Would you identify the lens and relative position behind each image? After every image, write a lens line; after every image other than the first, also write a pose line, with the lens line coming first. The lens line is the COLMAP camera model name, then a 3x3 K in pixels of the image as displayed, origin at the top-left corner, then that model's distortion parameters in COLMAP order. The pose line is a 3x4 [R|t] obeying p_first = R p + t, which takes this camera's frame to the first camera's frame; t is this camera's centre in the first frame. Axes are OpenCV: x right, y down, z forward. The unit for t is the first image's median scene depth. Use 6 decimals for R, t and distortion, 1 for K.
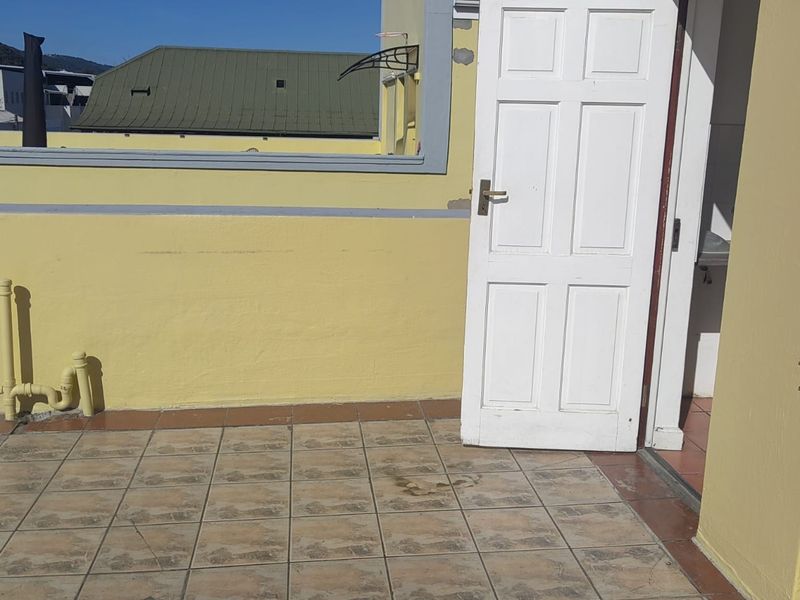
lens RADIAL K [[834.6, 0, 397.6], [0, 834.6, 317.8], [0, 0, 1]] dist [0.039183, 0.000000]
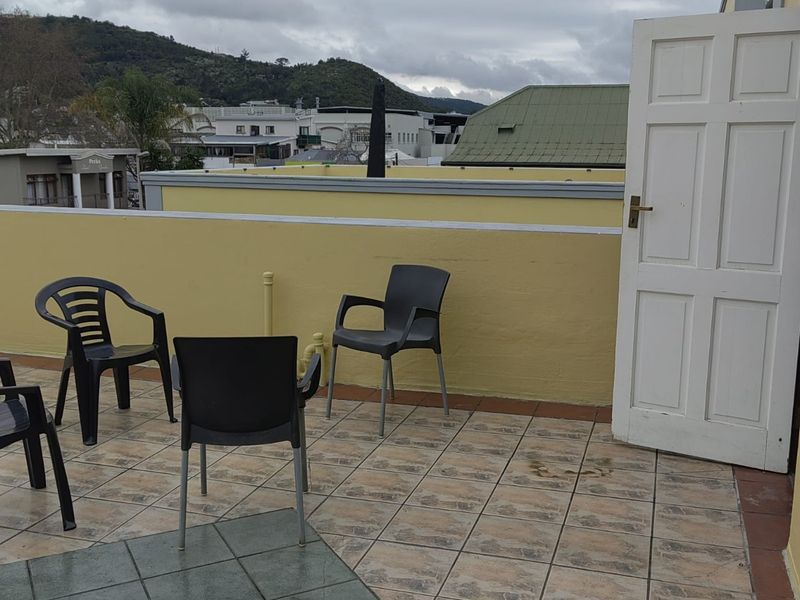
lens RADIAL K [[834.6, 0, 398.0], [0, 834.6, 298.4], [0, 0, 1]] dist [0.039183, 0.000000]
pose [[0.912915, 0.062385, -0.403355, 0.269538], [-0.087257, 0.995233, -0.043561, 0.040900], [0.398714, 0.074963, 0.914006, -0.102197]]
